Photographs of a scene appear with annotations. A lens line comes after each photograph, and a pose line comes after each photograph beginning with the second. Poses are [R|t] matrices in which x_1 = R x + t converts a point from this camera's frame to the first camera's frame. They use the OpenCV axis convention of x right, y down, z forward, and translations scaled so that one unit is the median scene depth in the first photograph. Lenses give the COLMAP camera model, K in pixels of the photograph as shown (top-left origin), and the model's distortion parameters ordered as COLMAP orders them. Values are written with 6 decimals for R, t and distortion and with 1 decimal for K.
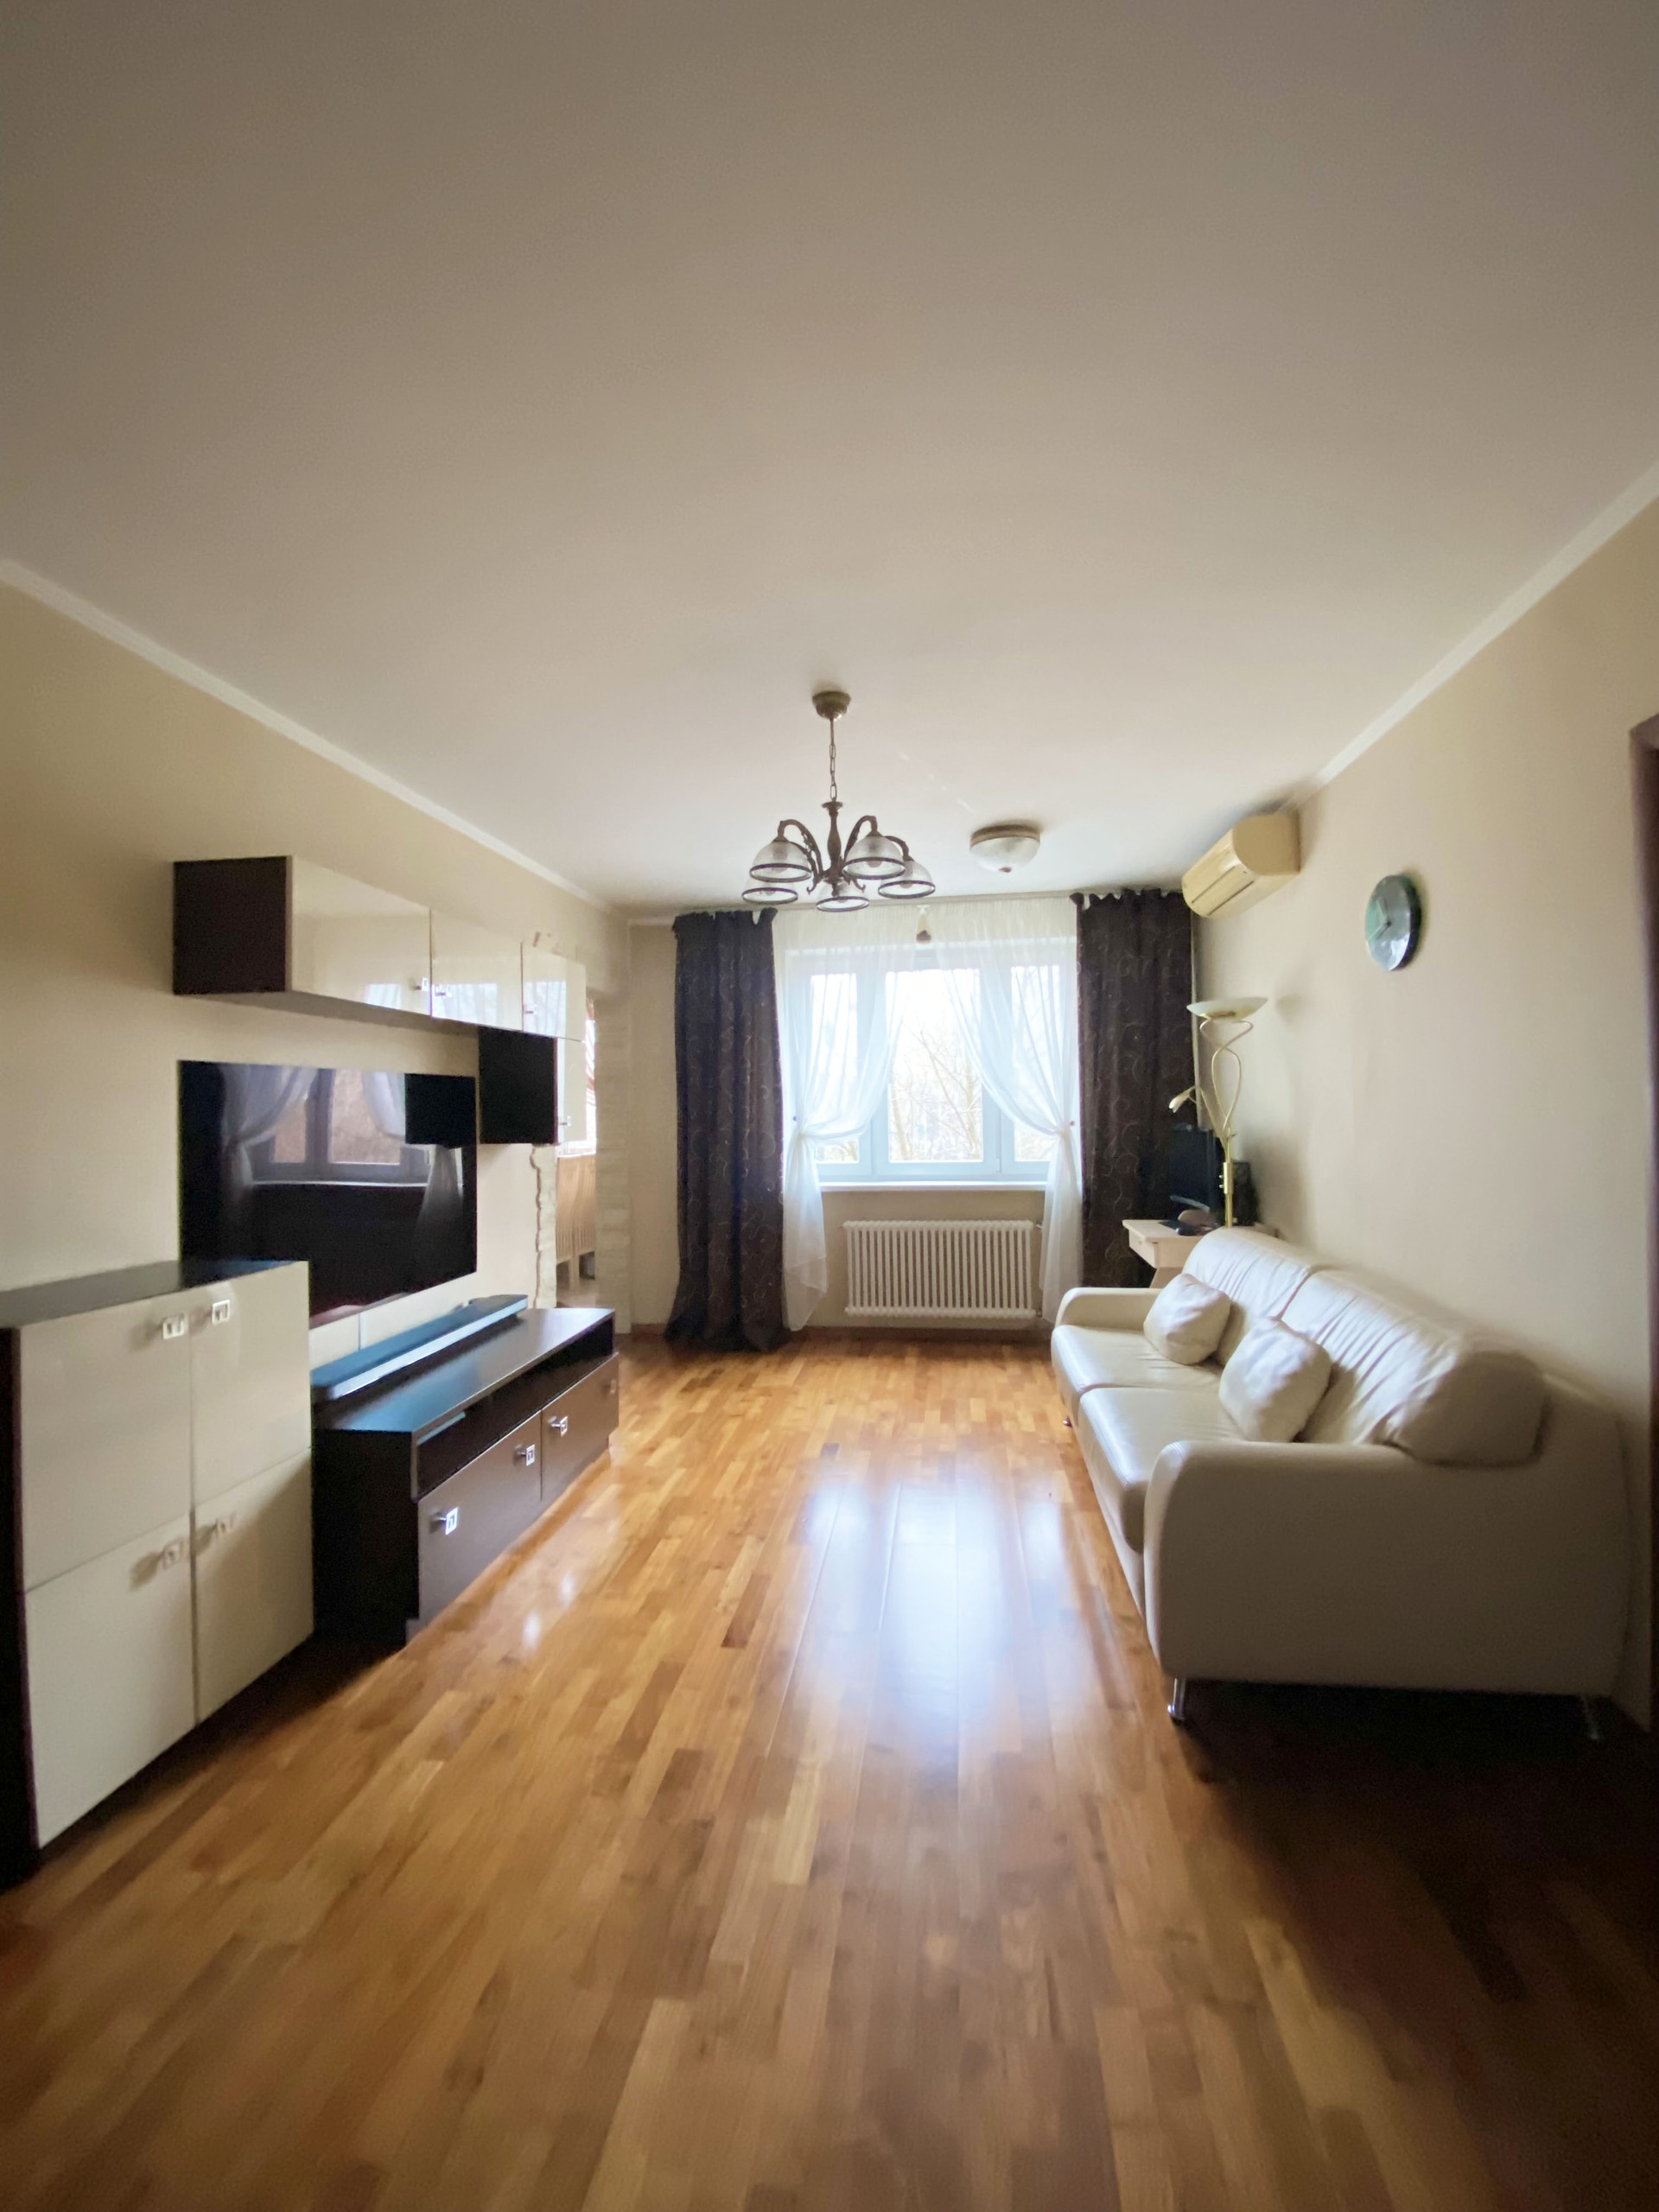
lens RADIAL K [[924.9, 0, 829.5], [0, 924.9, 1106.0], [0, 0, 1]] dist [-0.000059, -0.000129]
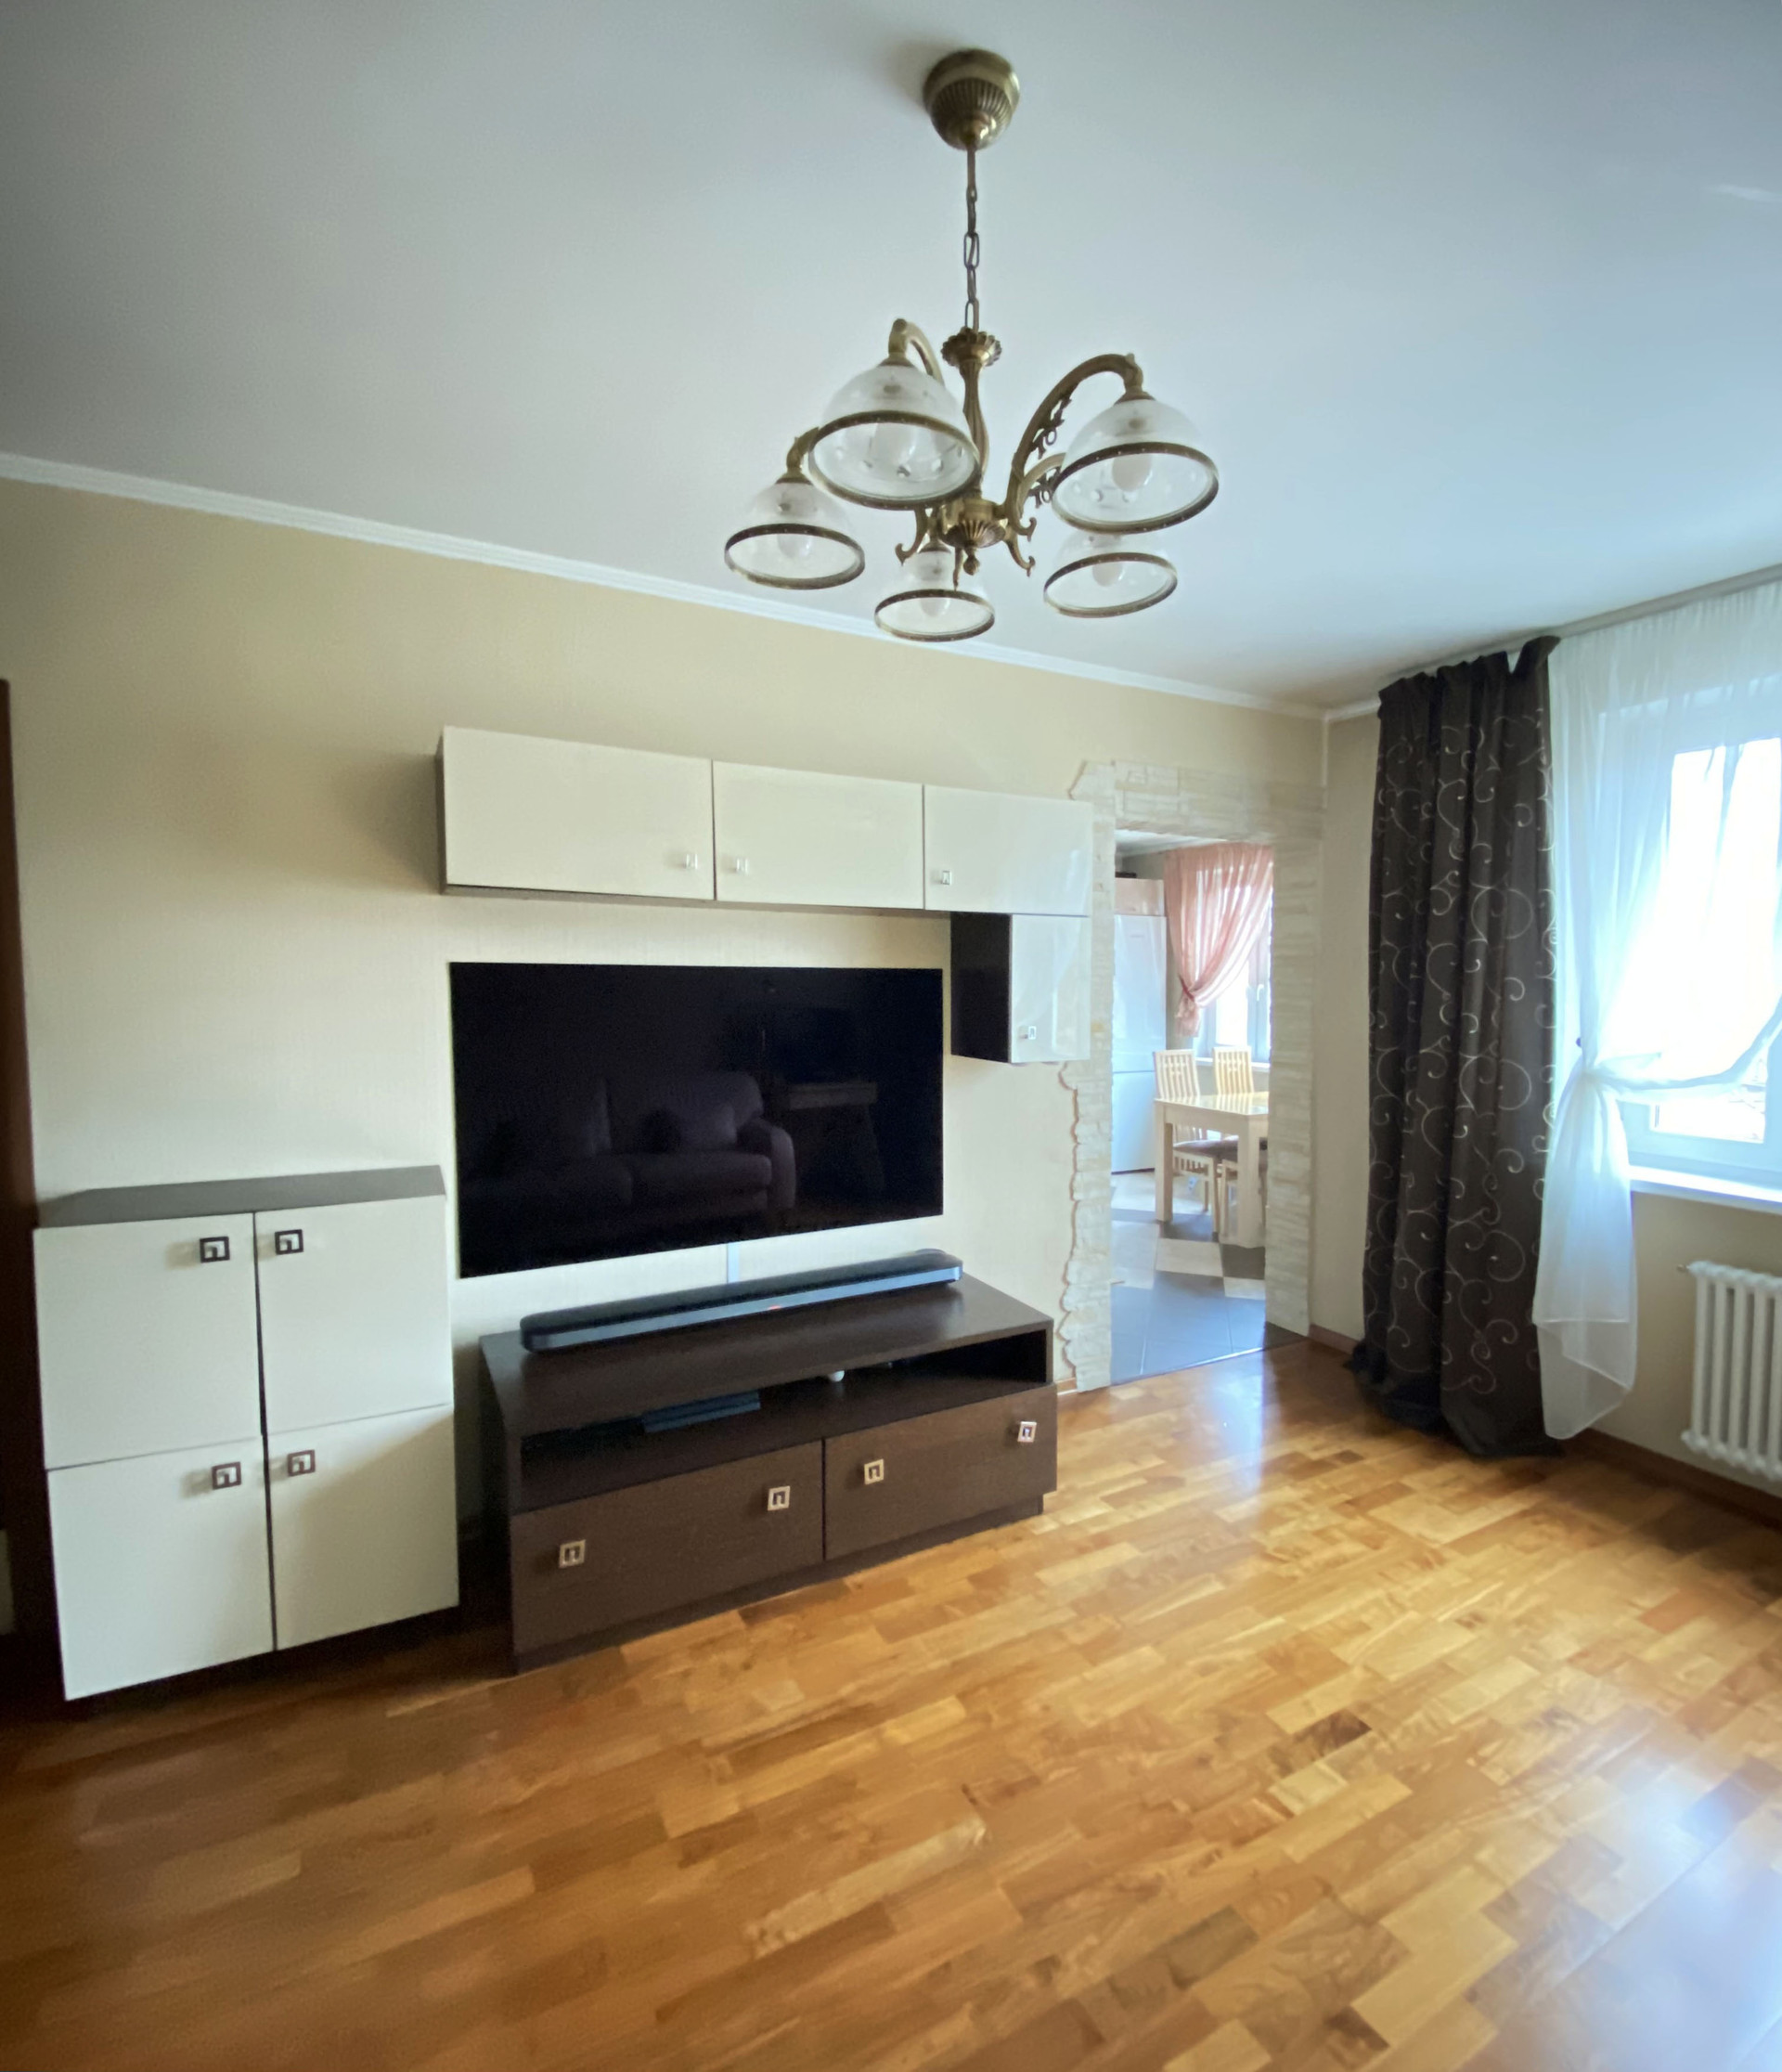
lens RADIAL K [[967.3, 0, 891.0], [0, 967.3, 1036.0], [0, 0, 1]] dist [0.037968, -0.026721]
pose [[0.573454, 0.068939, -0.816332, 0.226441], [-0.013156, 0.997100, 0.074963, -0.030737], [0.819132, -0.032248, 0.572698, 0.440366]]
